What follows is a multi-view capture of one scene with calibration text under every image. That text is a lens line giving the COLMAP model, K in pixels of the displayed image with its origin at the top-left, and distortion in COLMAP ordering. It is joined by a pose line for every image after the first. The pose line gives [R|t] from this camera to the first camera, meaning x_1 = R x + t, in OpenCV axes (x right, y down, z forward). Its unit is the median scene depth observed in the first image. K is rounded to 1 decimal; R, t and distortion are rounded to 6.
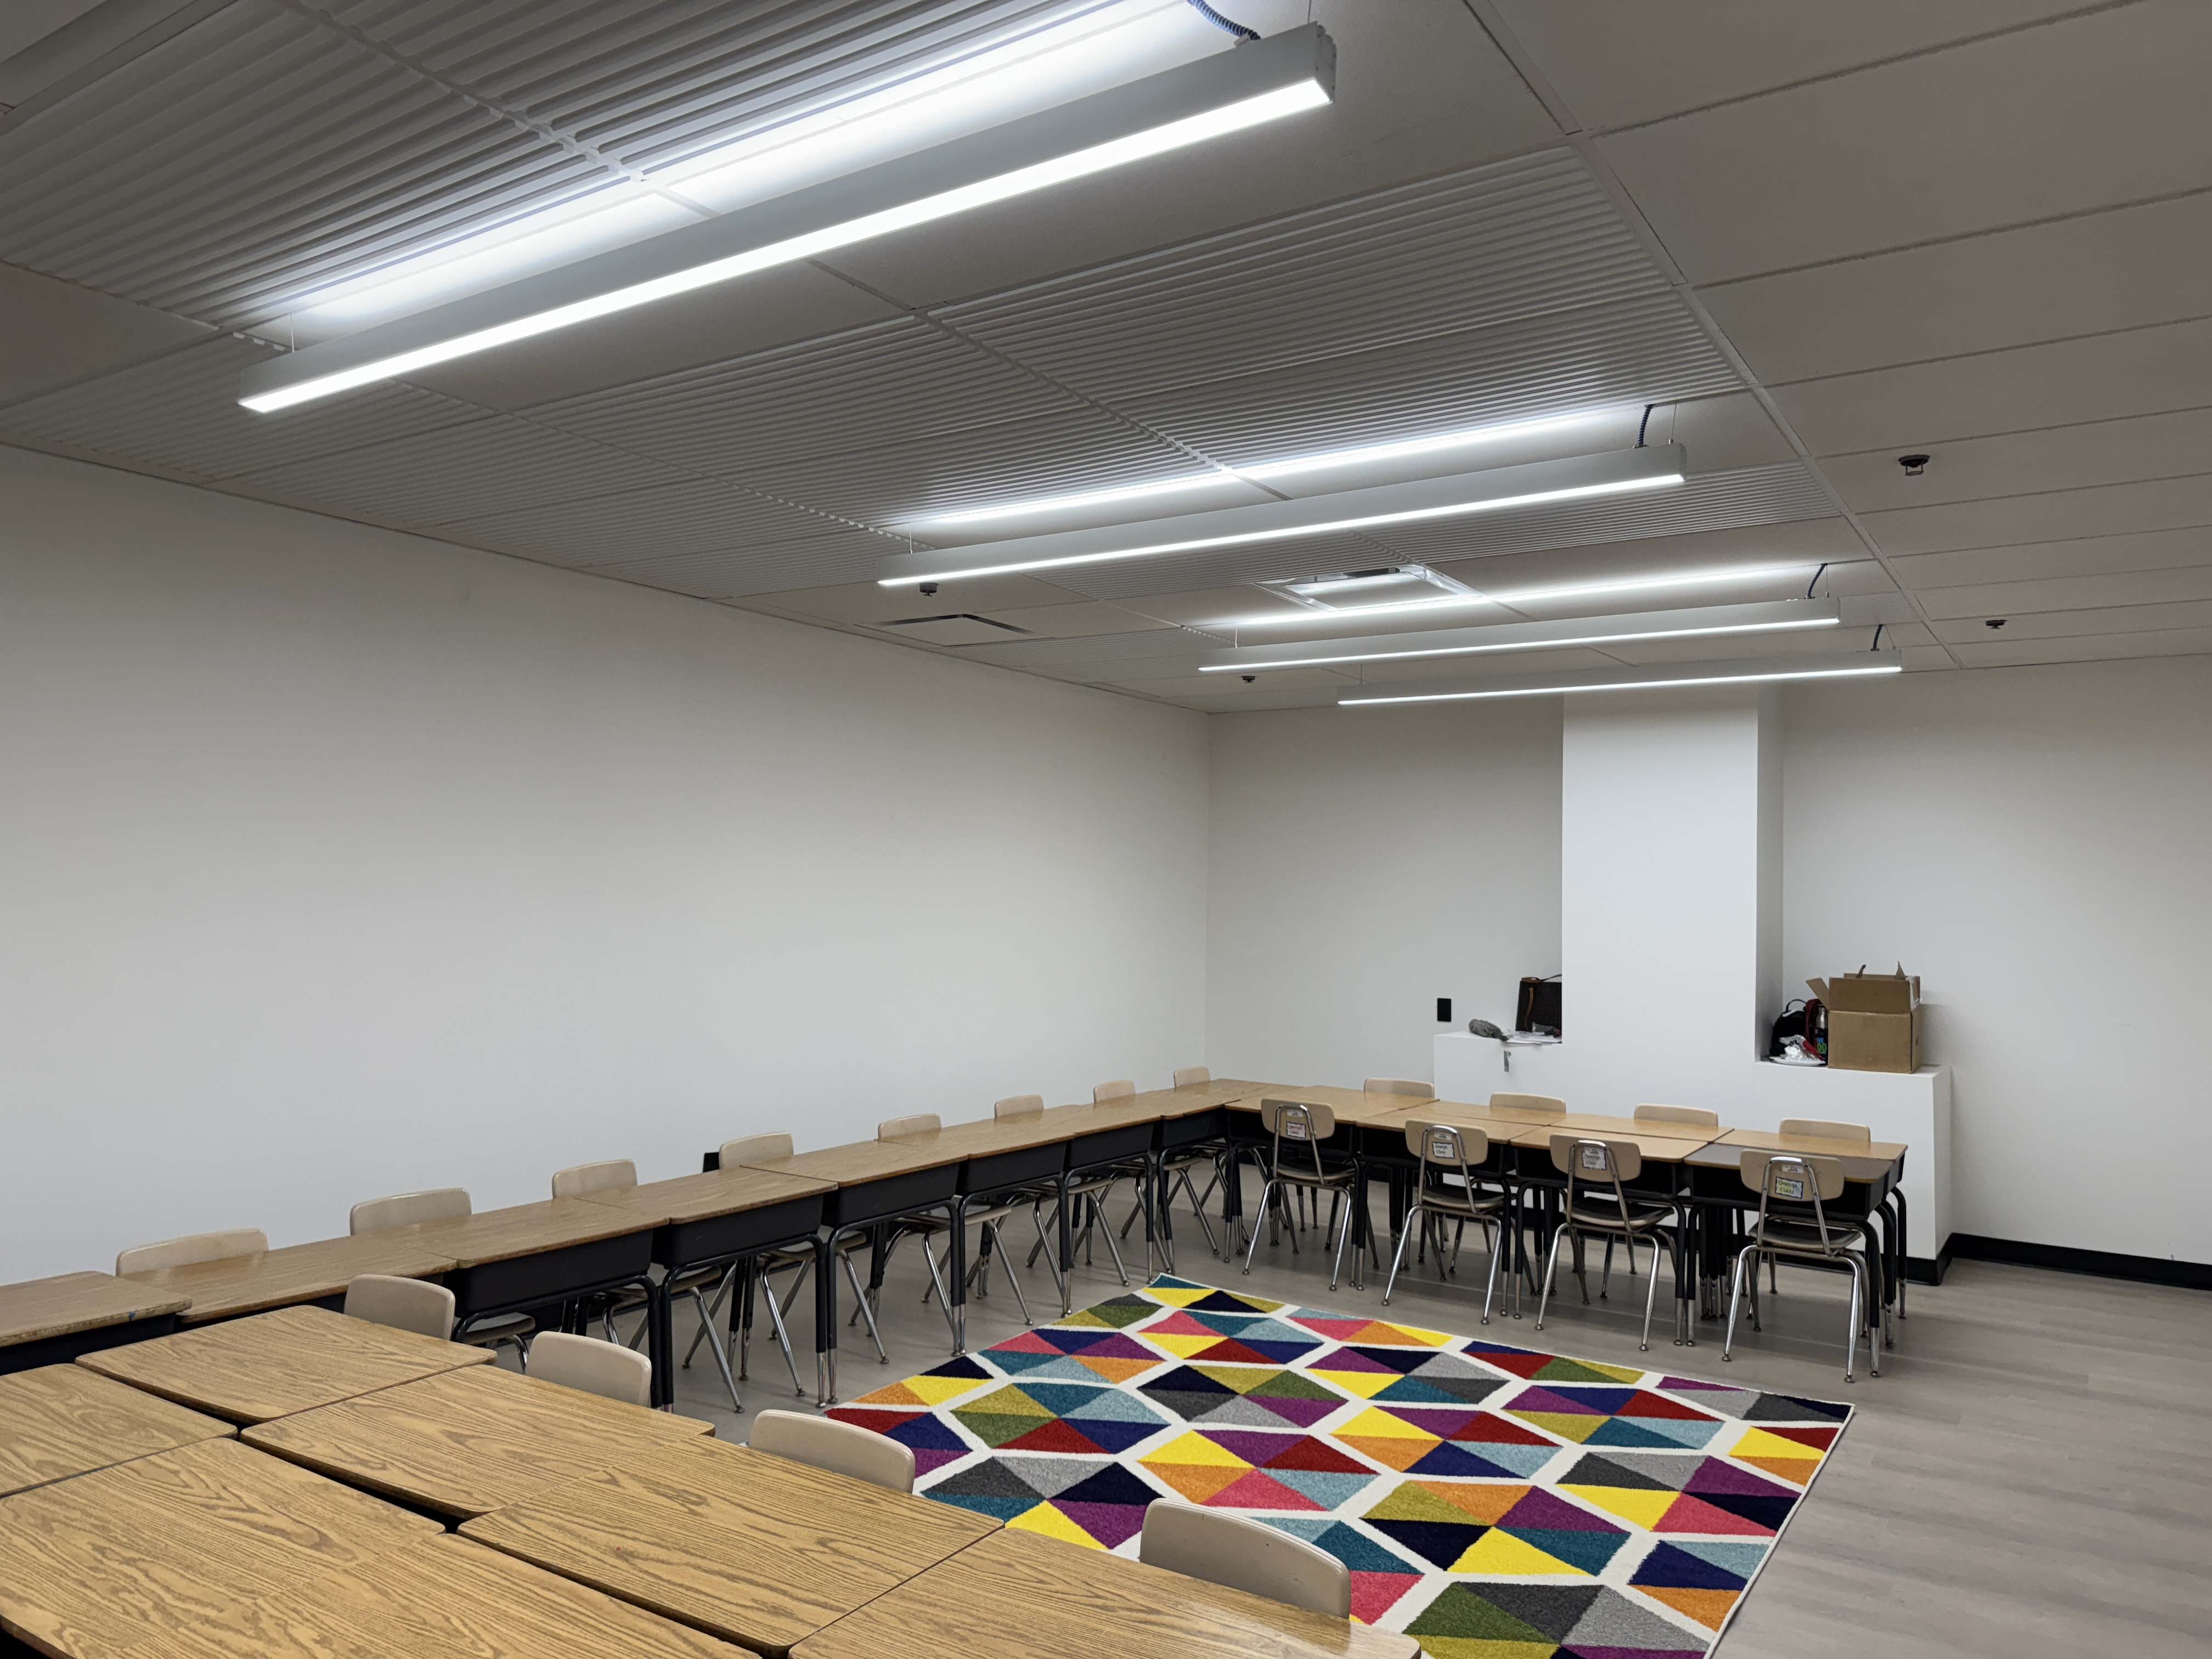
lens RADIAL K [[1553.1, 0, 1111.8], [0, 1553.1, 815.0], [0, 0, 1]] dist [0.064329, -0.078779]
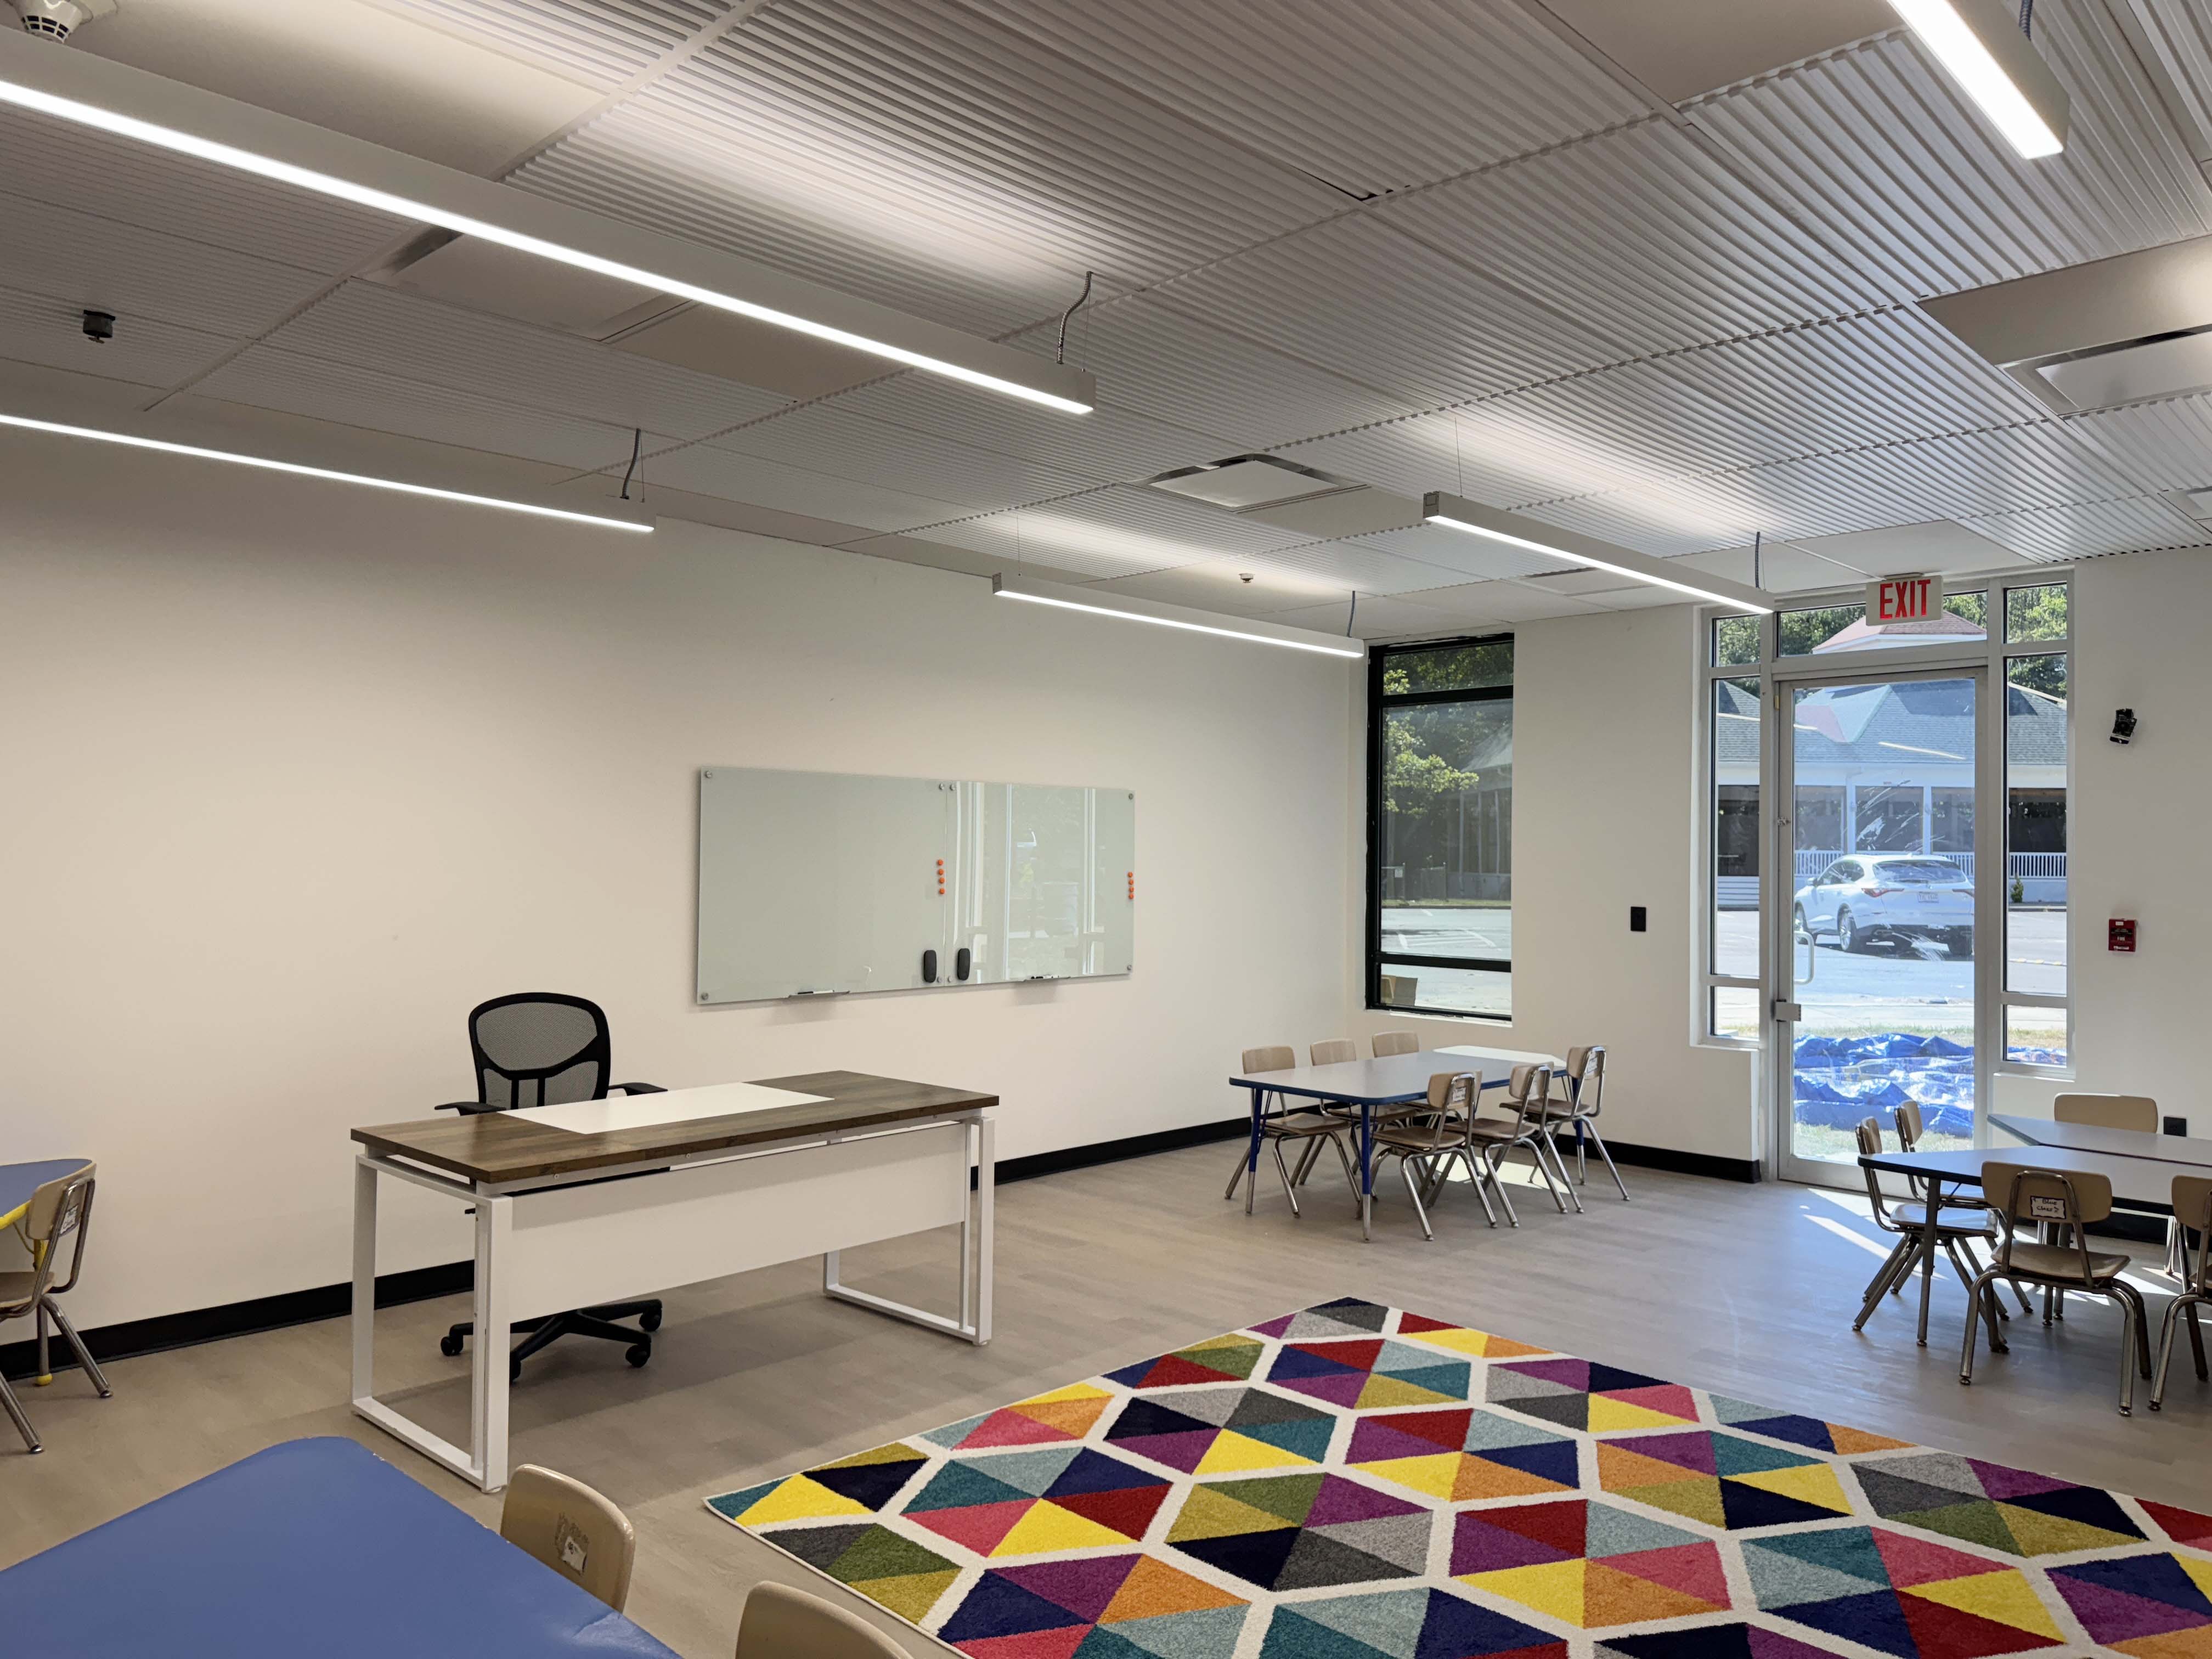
lens RADIAL K [[1553.1, 0, 1142.8], [0, 1553.1, 838.3], [0, 0, 1]] dist [0.064329, -0.078779]
pose [[0.182821, -0.010377, 0.983092, -0.641154], [-0.071497, 0.997156, 0.023821, 0.034652], [-0.980543, -0.074644, 0.181559, 0.948262]]
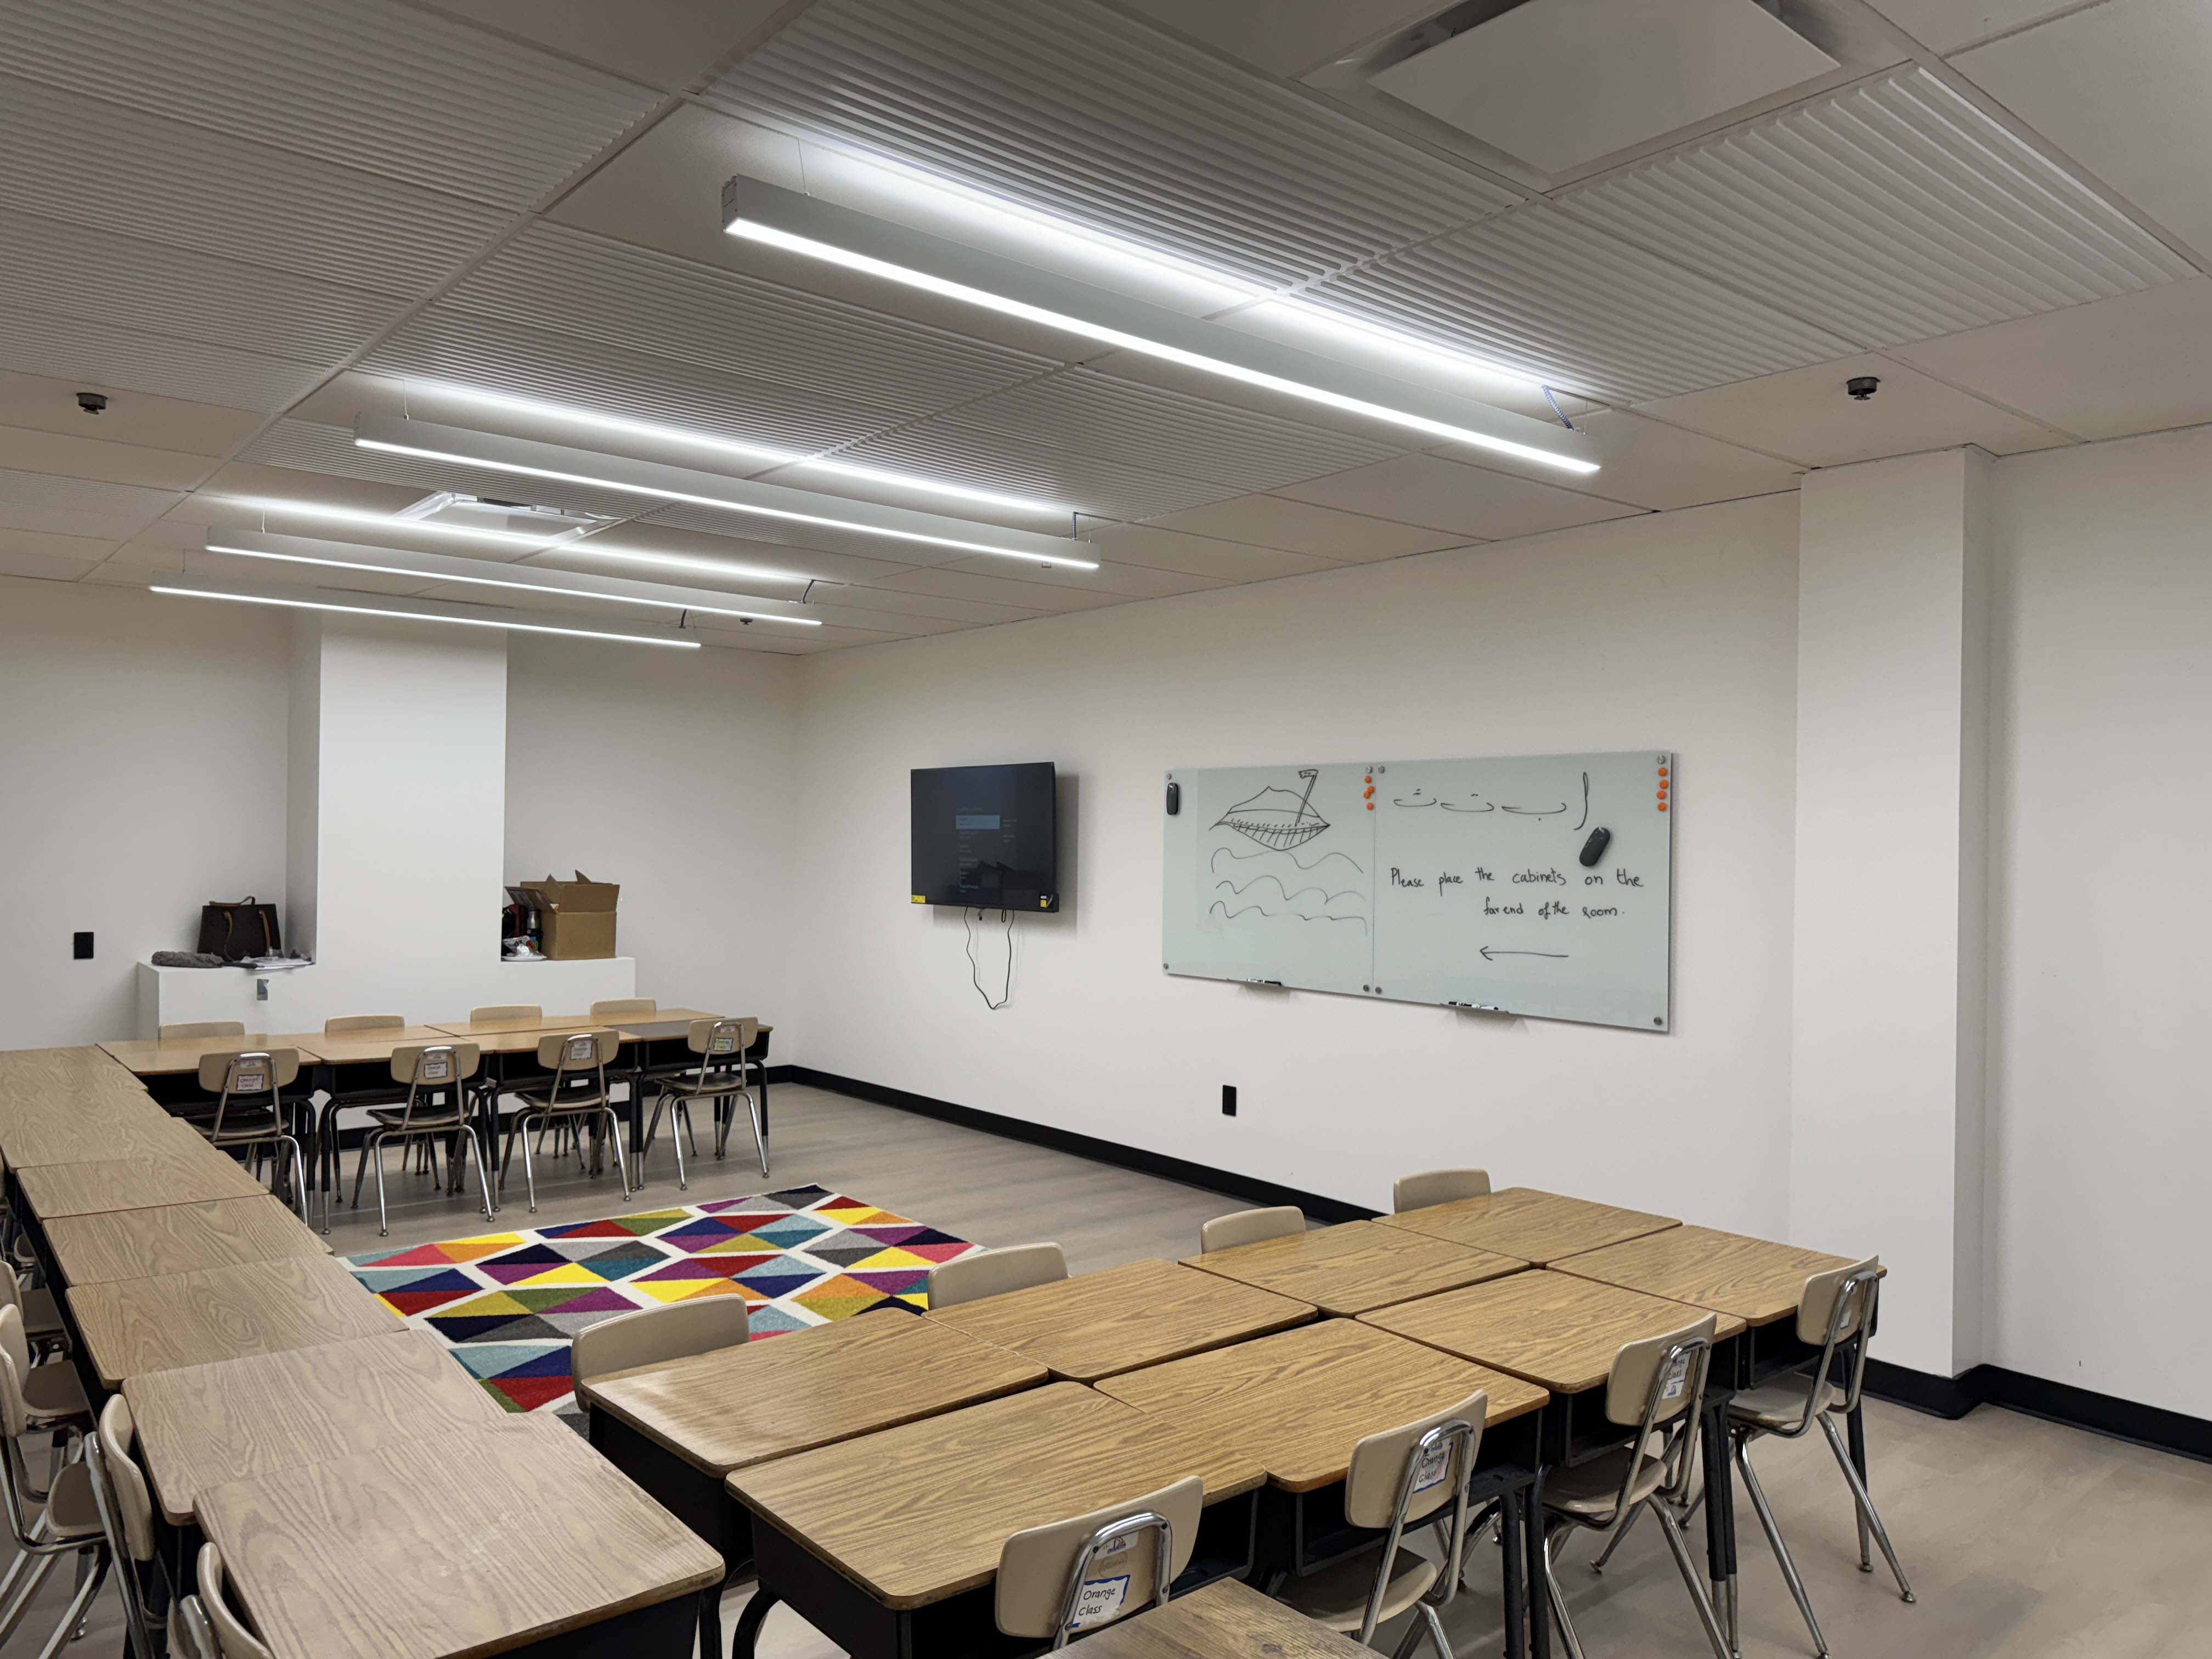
lens RADIAL K [[1553.1, 0, 1107.9], [0, 1553.1, 837.5], [0, 0, 1]] dist [0.064329, -0.078779]
pose [[0.296538, -0.016939, 0.954871, -0.767043], [-0.059760, 0.997554, 0.036255, 0.000044], [-0.953150, -0.067814, 0.294800, 0.355141]]
